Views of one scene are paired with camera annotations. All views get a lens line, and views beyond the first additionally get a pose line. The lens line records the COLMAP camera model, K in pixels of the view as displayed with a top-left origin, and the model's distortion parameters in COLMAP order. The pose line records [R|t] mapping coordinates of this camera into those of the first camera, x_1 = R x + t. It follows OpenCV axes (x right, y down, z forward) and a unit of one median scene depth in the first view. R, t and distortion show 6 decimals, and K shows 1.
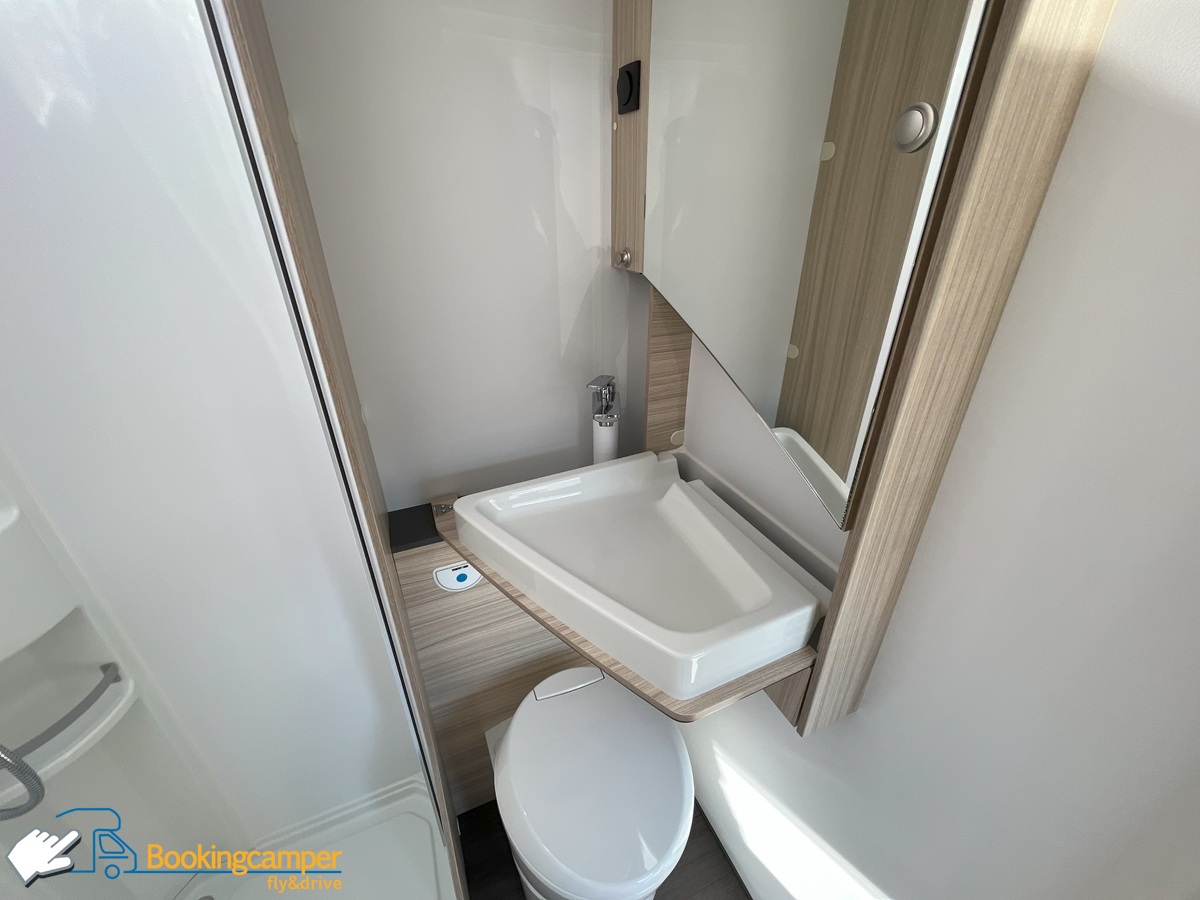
lens RADIAL K [[481.1, 0, 599.3], [0, 481.1, 454.4], [0, 0, 1]] dist [-0.002160, -0.000363]
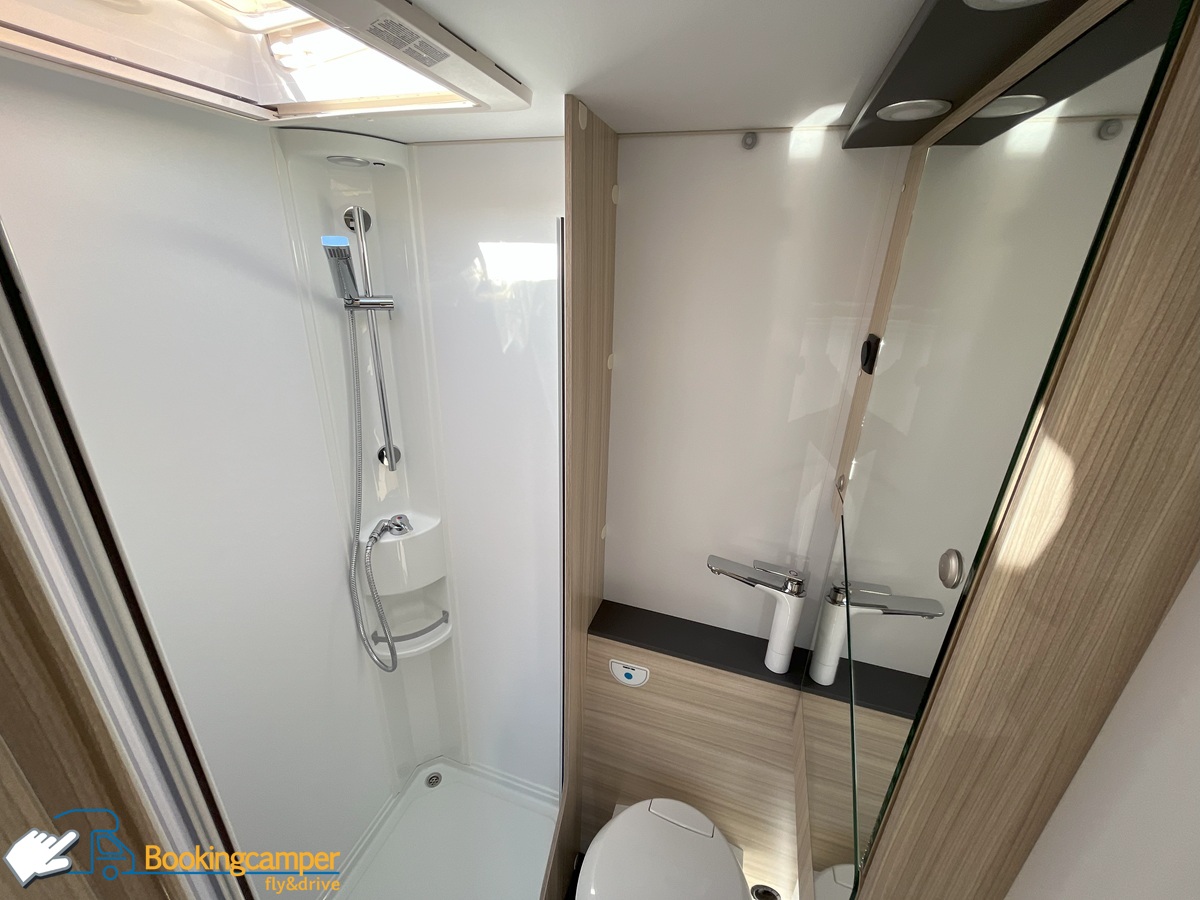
lens RADIAL K [[481.1, 0, 597.6], [0, 481.1, 448.0], [0, 0, 1]] dist [-0.002160, -0.000363]
pose [[0.740101, 0.262331, -0.619219, 0.295643], [-0.334942, 0.942238, -0.001151, -0.296298], [0.583150, 0.208255, 0.785217, -0.161434]]
